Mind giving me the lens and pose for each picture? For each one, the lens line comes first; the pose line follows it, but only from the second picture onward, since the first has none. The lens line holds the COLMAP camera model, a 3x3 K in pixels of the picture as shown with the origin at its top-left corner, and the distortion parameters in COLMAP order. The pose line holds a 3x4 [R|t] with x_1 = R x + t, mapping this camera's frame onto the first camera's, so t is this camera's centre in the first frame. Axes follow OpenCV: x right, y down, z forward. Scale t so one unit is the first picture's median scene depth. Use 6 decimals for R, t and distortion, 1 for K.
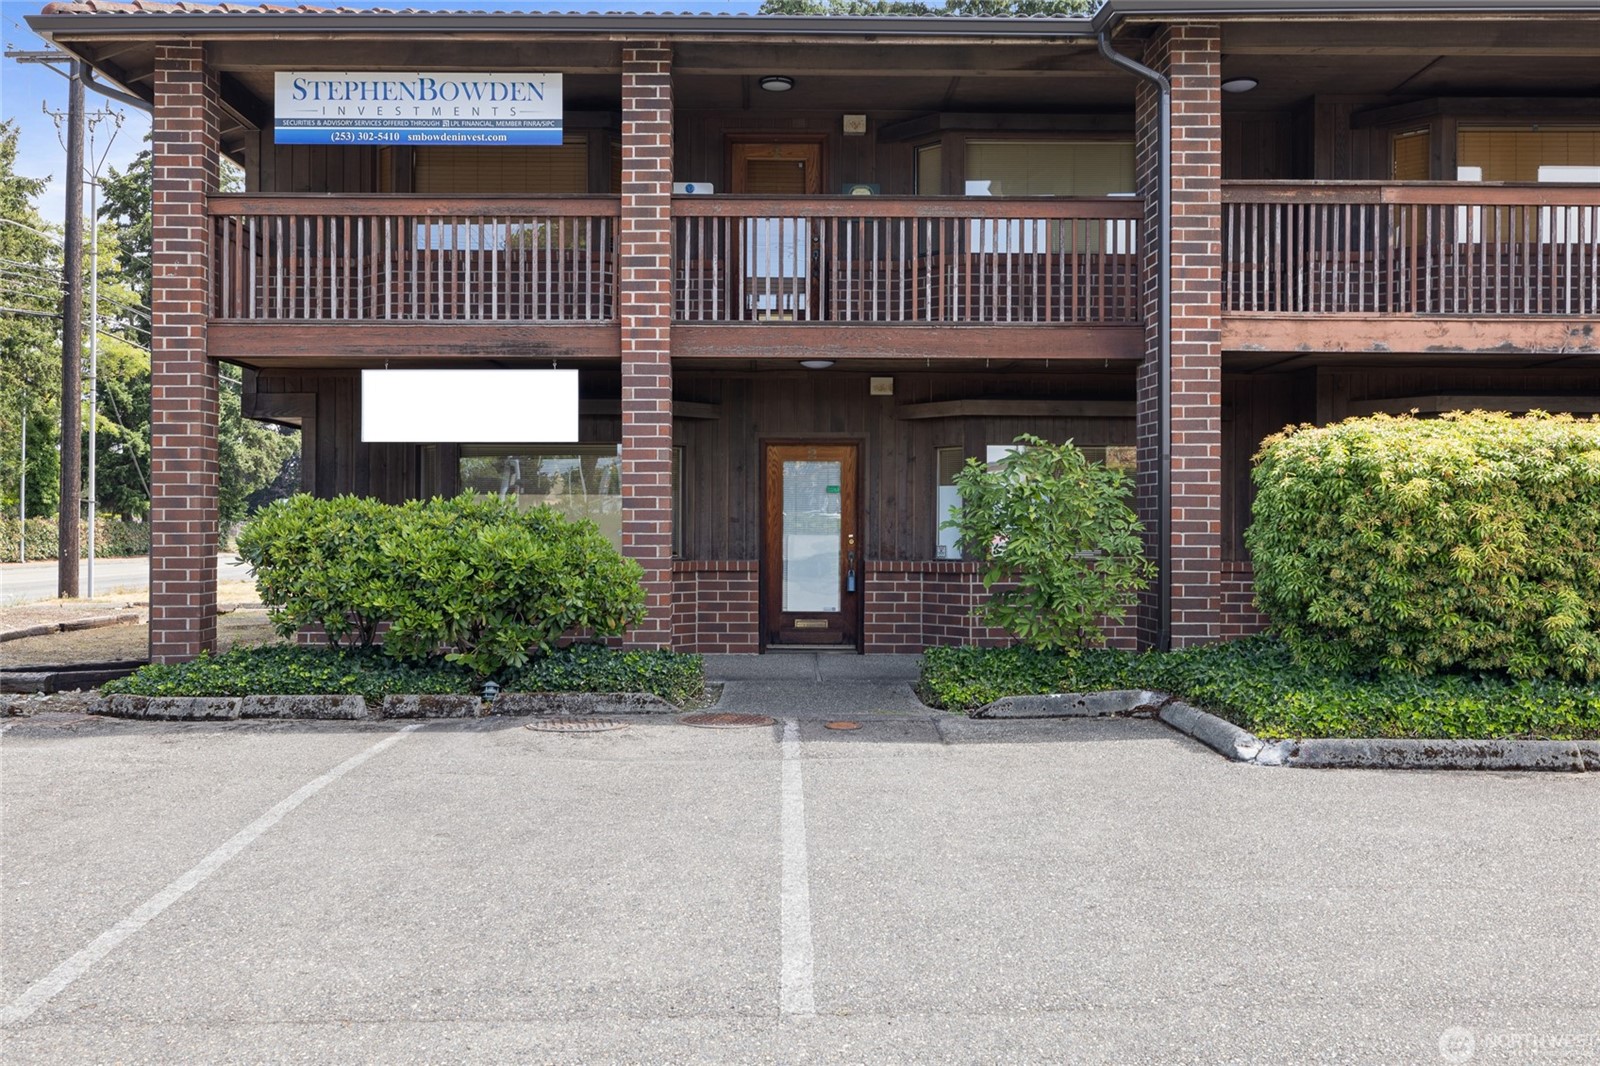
lens RADIAL K [[1492.3, 0, 800.0], [0, 1492.3, 533.0], [0, 0, 1]] dist [0.008545, -0.001299]
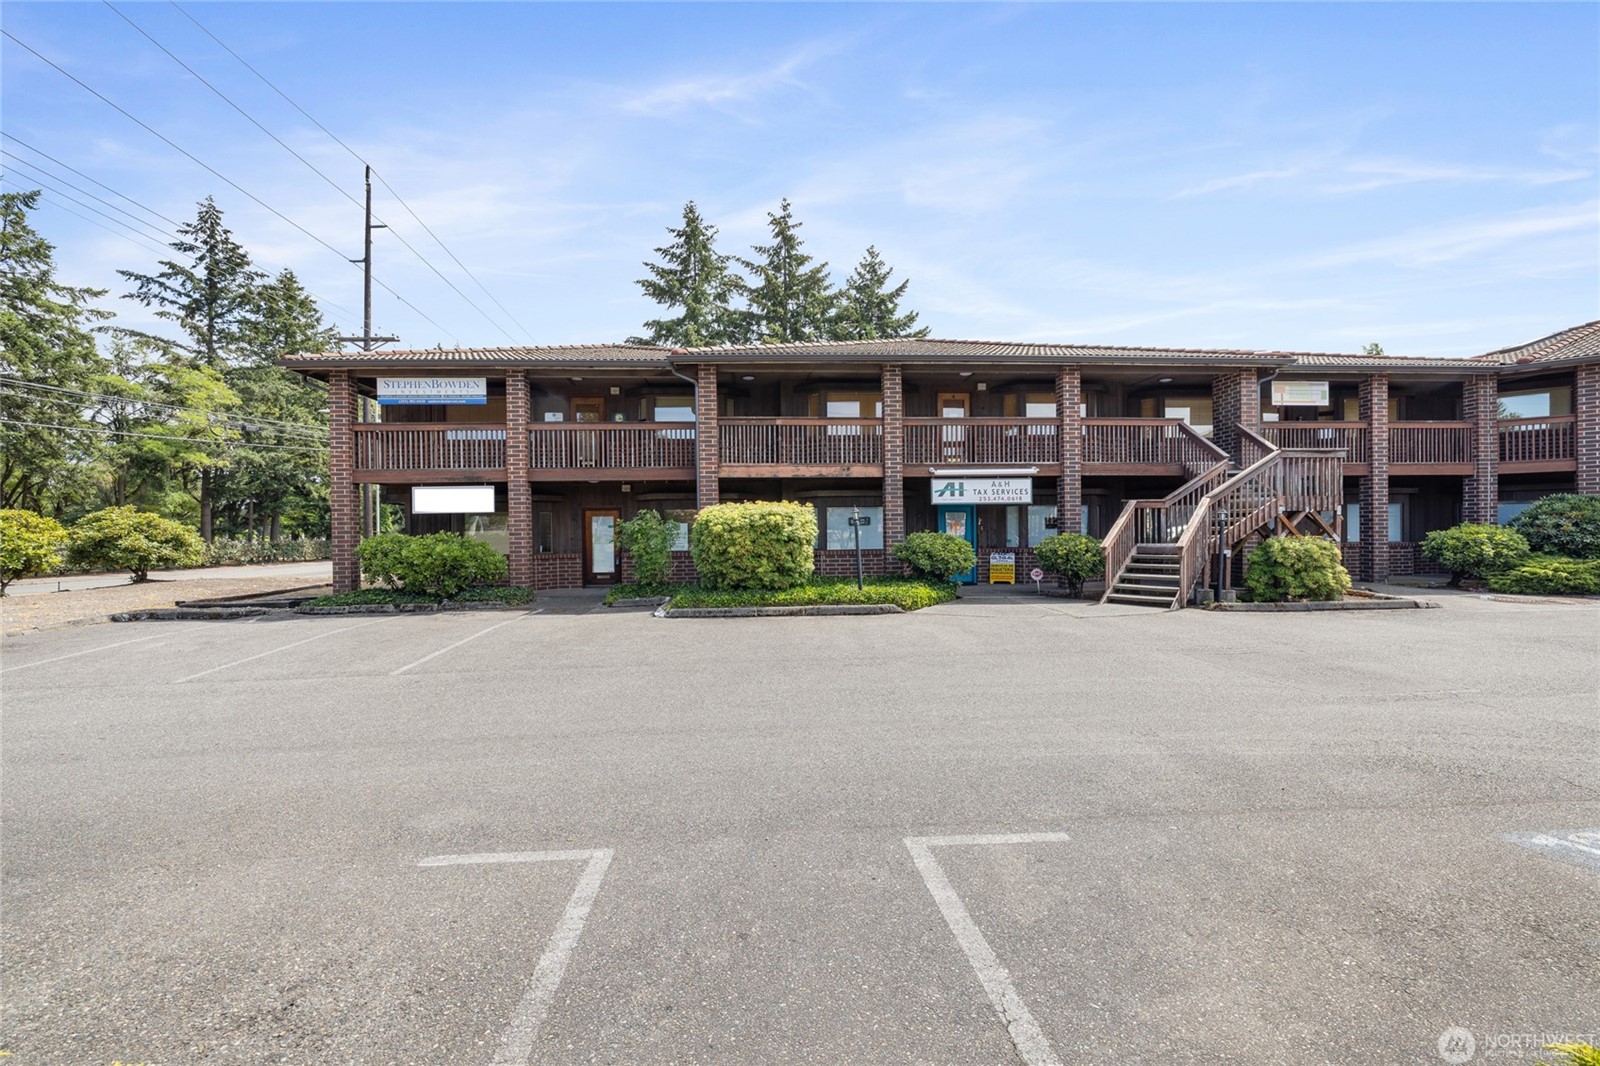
lens RADIAL K [[688.7, 0, 798.3], [0, 688.7, 543.3], [0, 0, 1]] dist [0.003034, 0.000689]
pose [[0.998243, -0.017497, 0.056609, 0.338108], [0.017021, 0.999816, 0.008885, -0.005695], [-0.056754, -0.007905, 0.998357, -0.298846]]
